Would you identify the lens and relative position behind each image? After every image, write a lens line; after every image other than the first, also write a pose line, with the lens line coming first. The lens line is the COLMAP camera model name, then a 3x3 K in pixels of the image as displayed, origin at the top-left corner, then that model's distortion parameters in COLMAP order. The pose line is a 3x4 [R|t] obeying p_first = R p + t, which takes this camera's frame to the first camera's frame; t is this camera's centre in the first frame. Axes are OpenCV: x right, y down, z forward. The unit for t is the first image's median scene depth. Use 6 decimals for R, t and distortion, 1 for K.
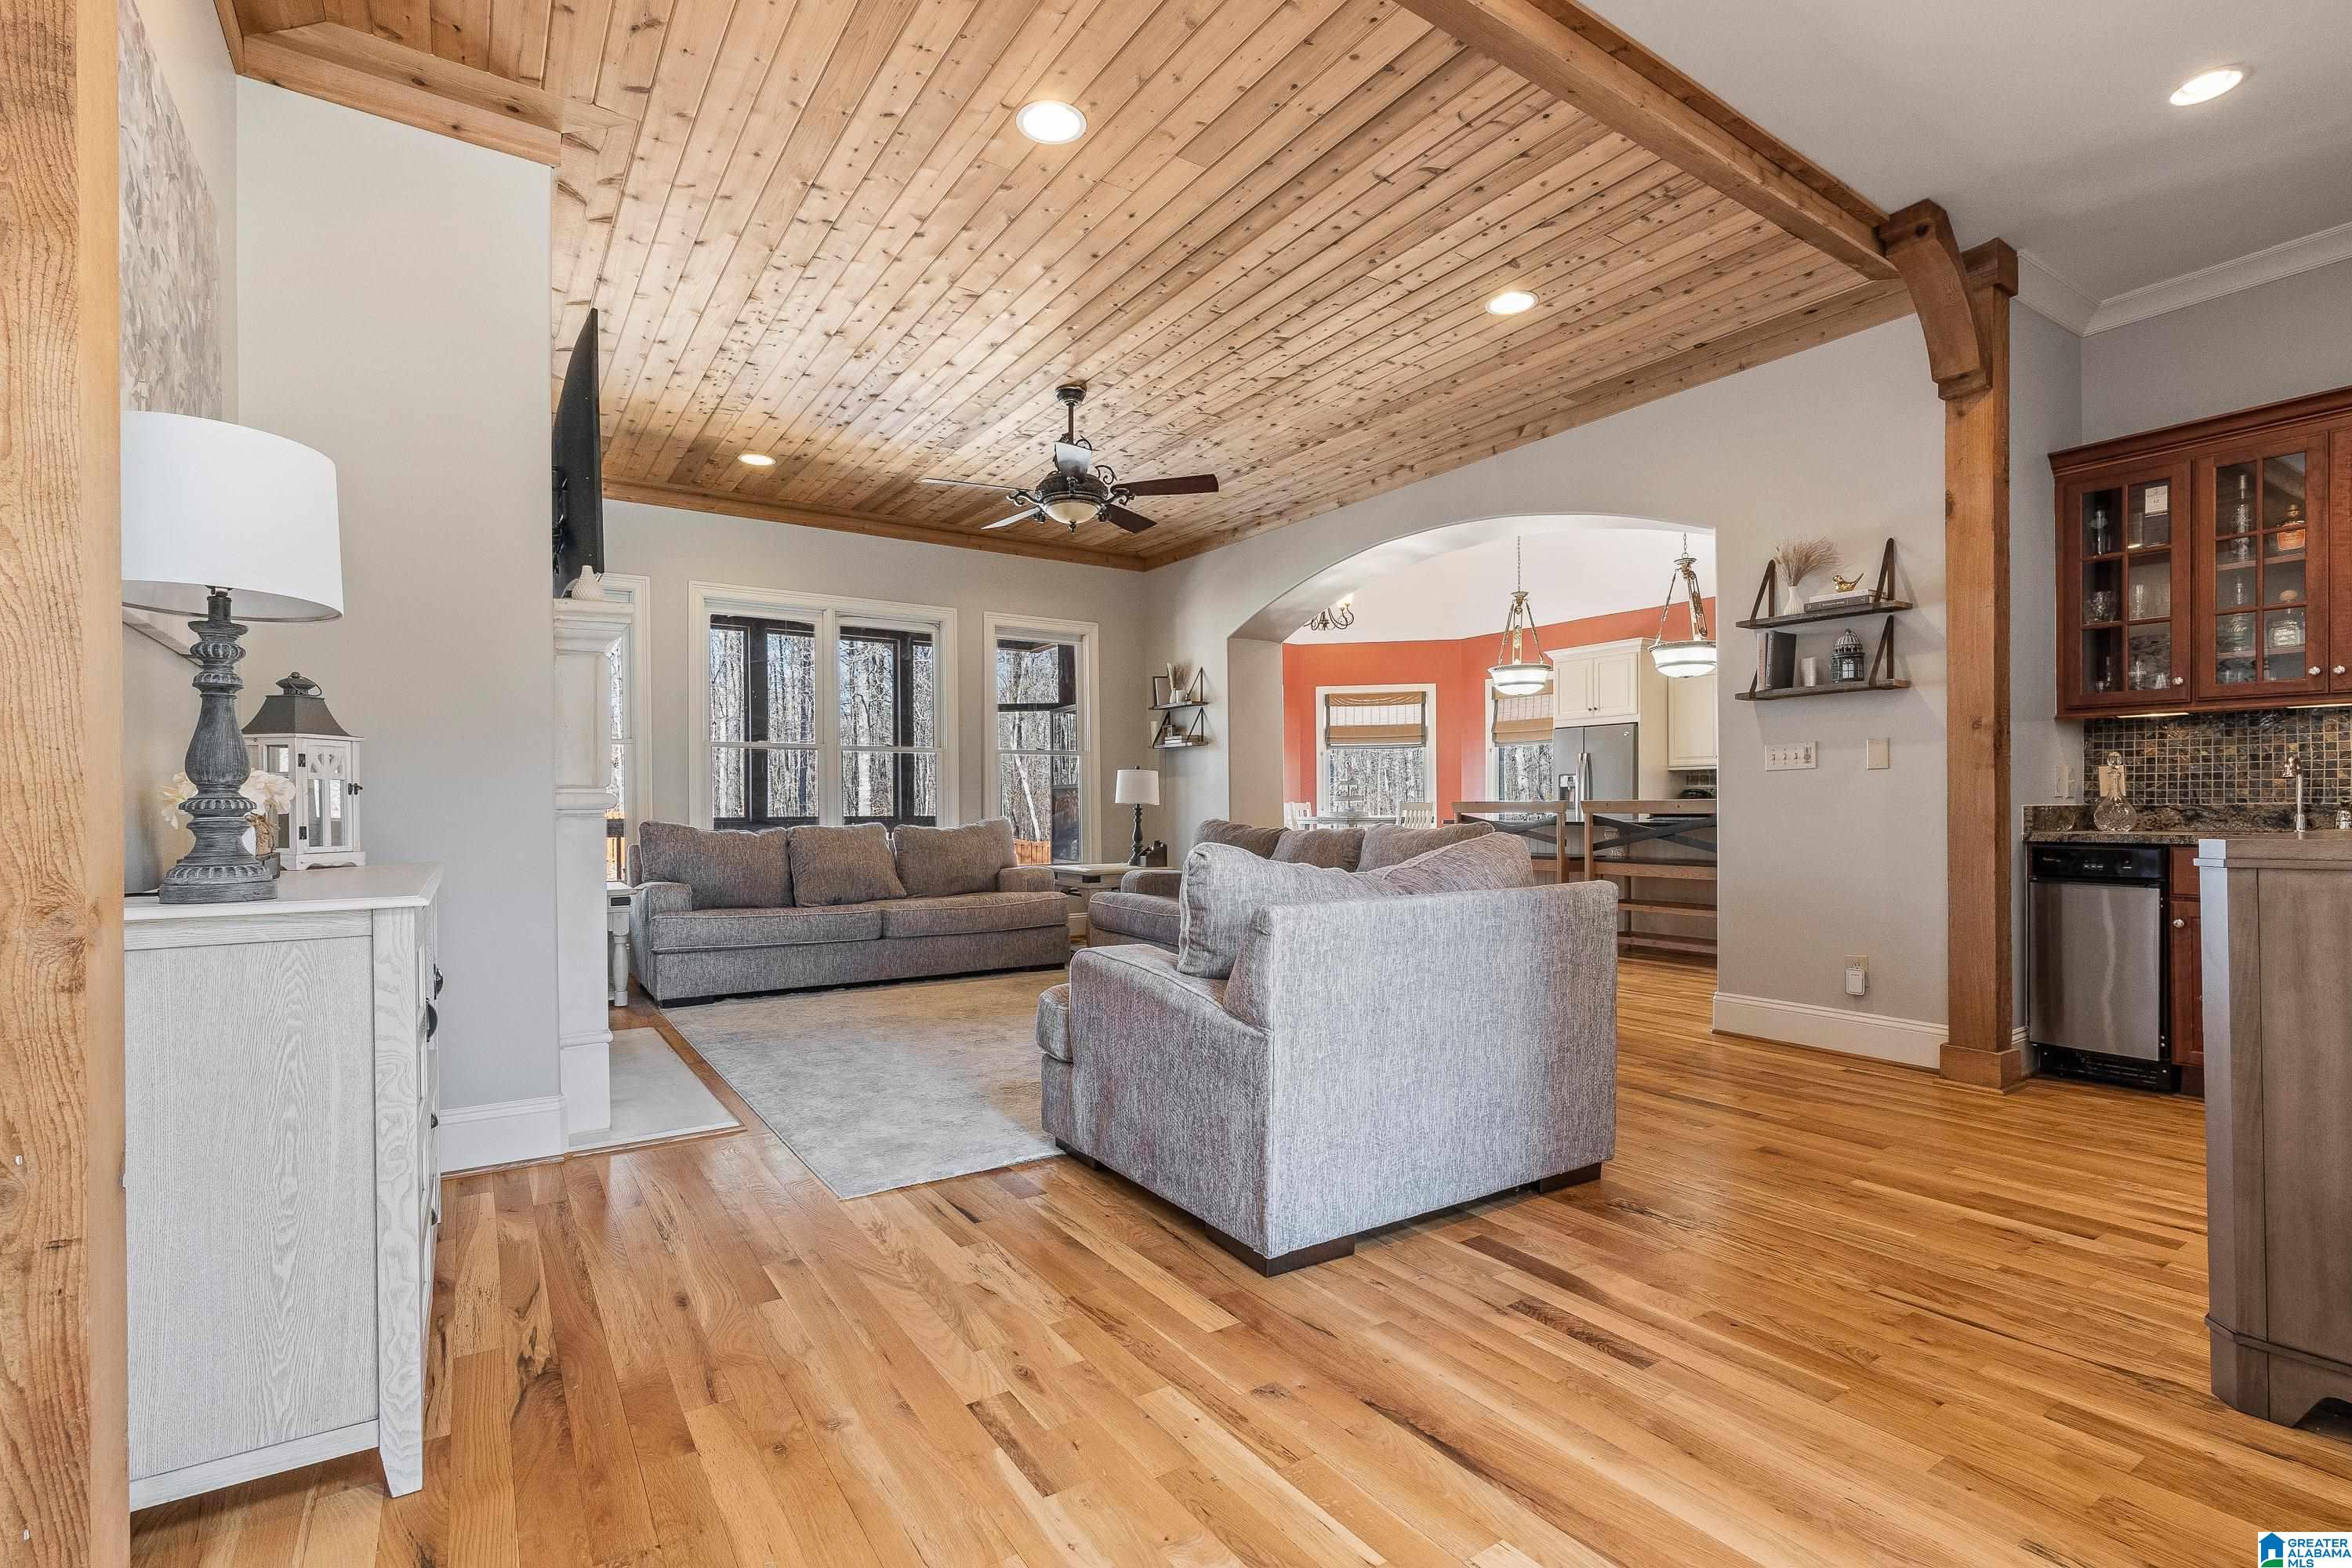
lens RADIAL K [[1067.1, 0, 1177.9], [0, 1067.1, 794.0], [0, 0, 1]] dist [-0.000636, -0.000015]
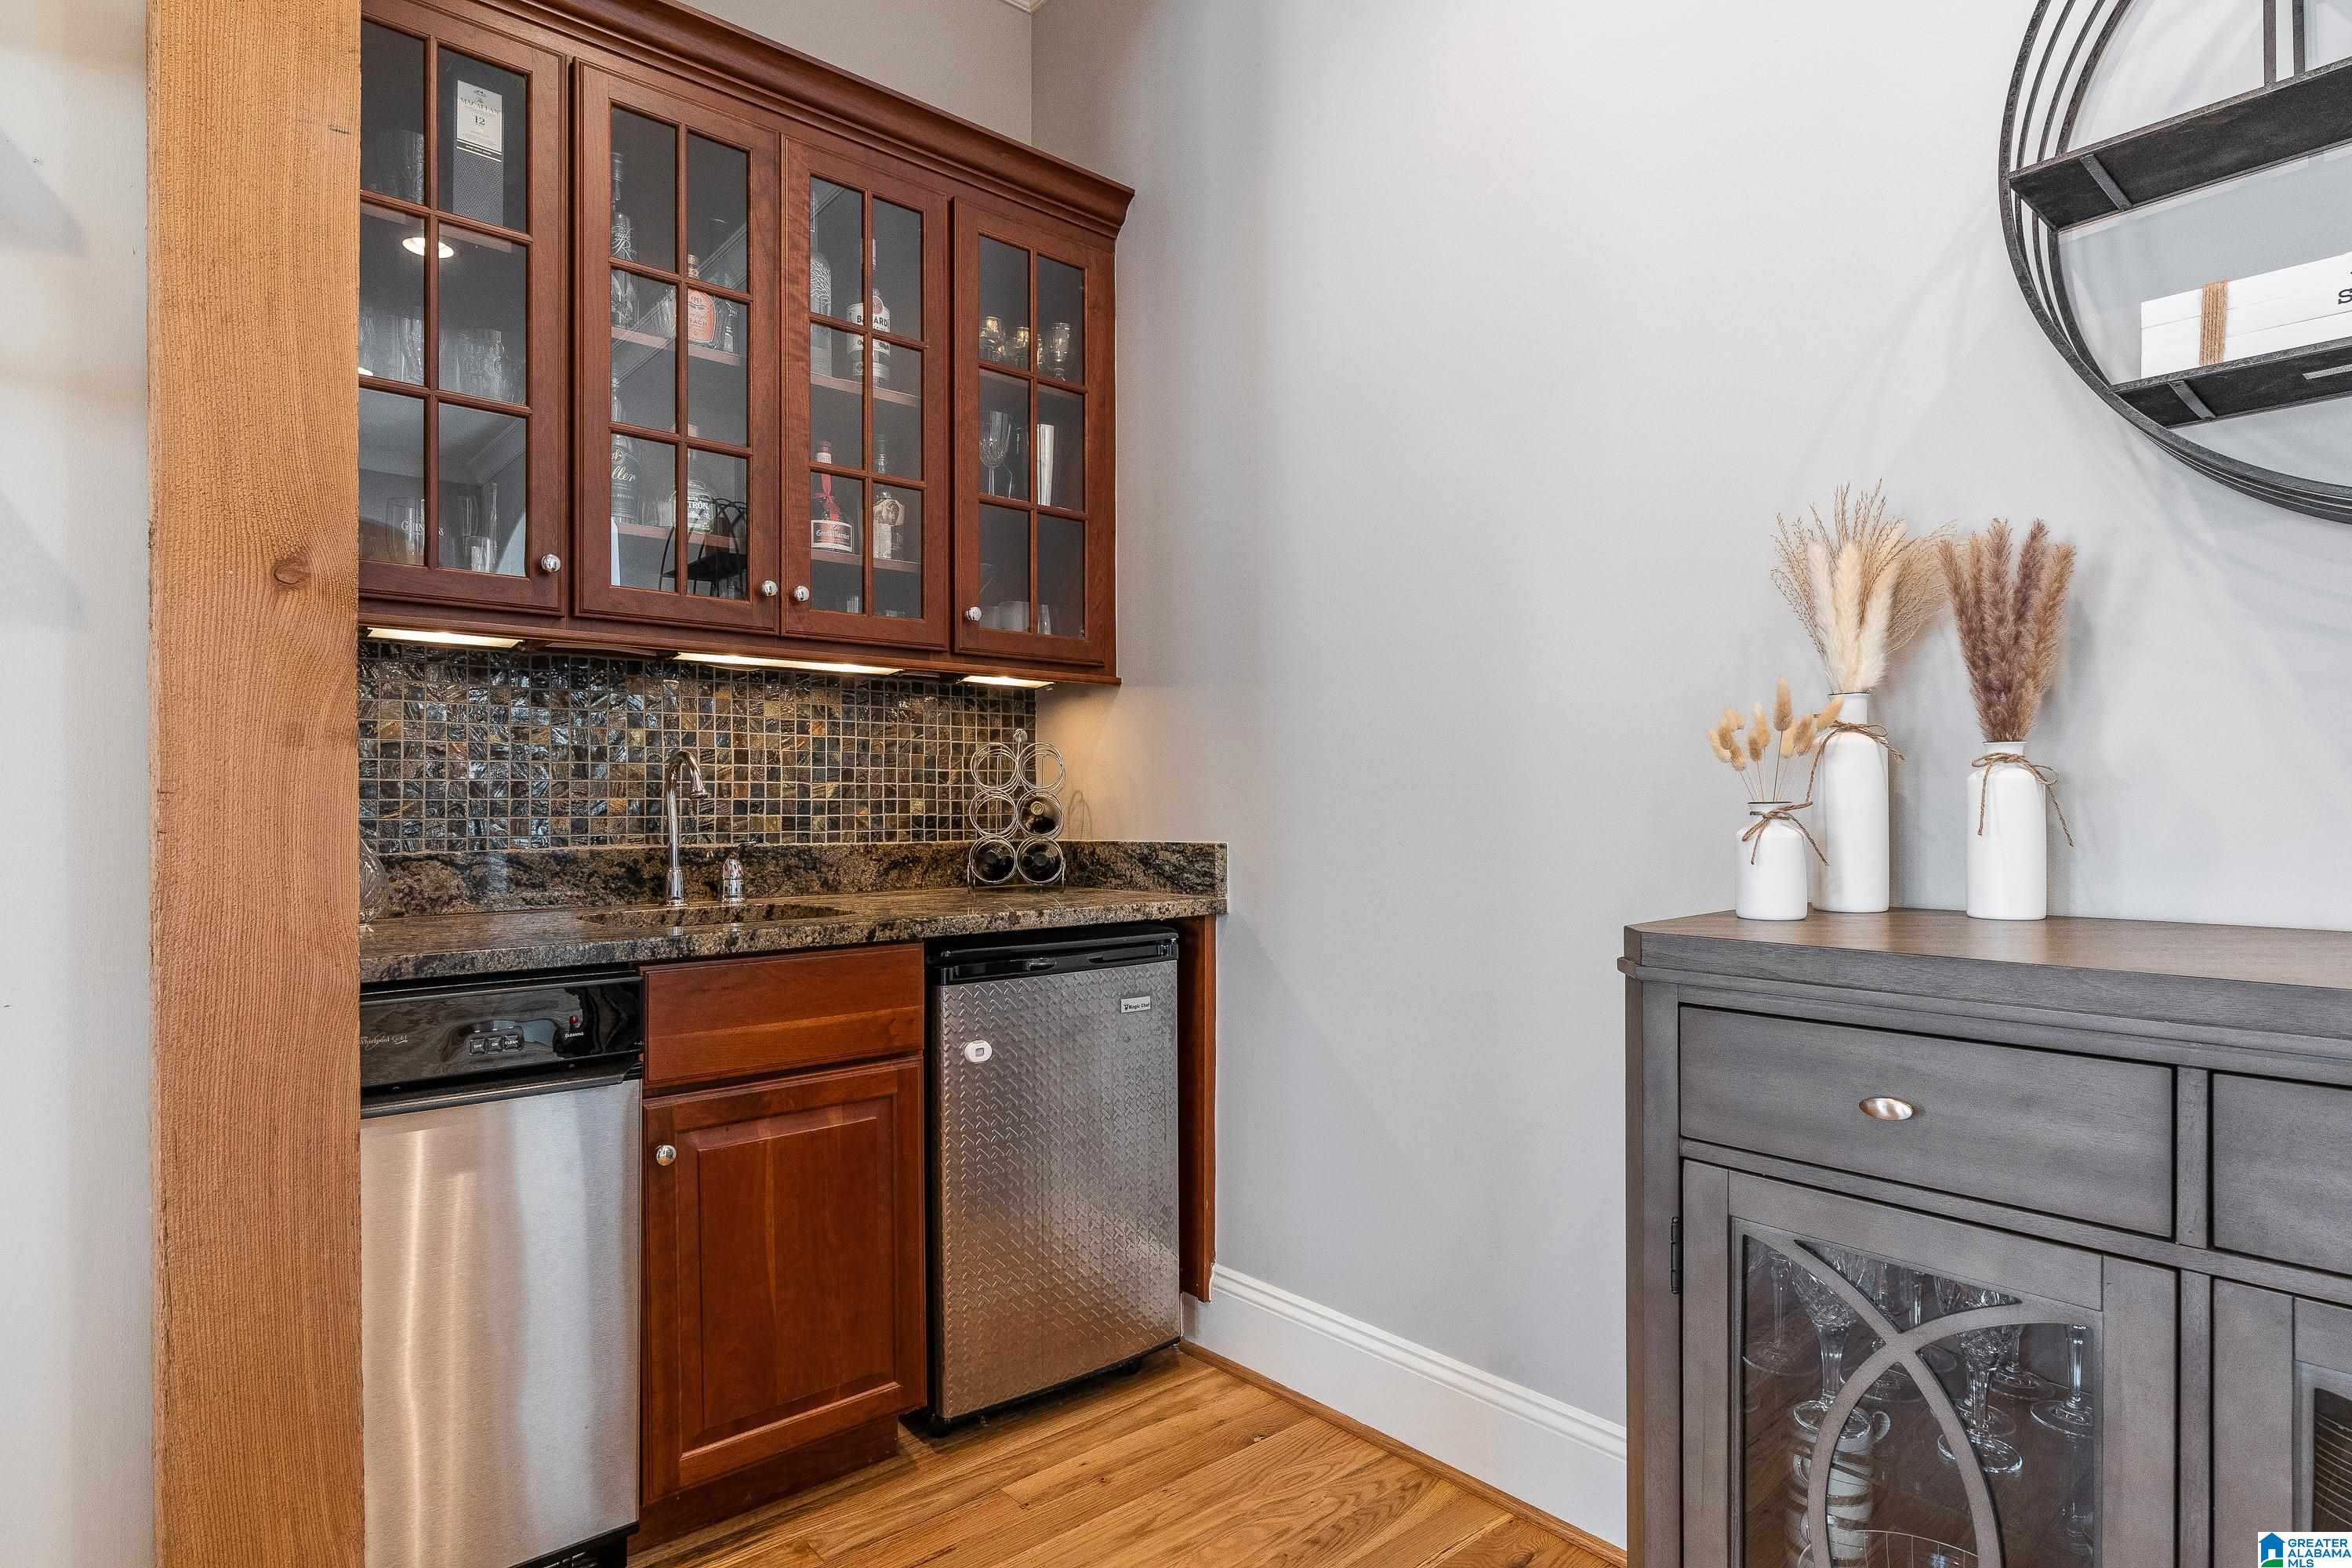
lens RADIAL K [[1233.1, 0, 1176.5], [0, 1233.1, 799.2], [0, 0, 1]] dist [-0.000314, -0.000030]
pose [[-0.107619, 0.009696, 0.994145, 0.337941], [-0.002432, 0.999947, -0.010016, -0.006638], [-0.994189, -0.003496, -0.107589, 0.638836]]
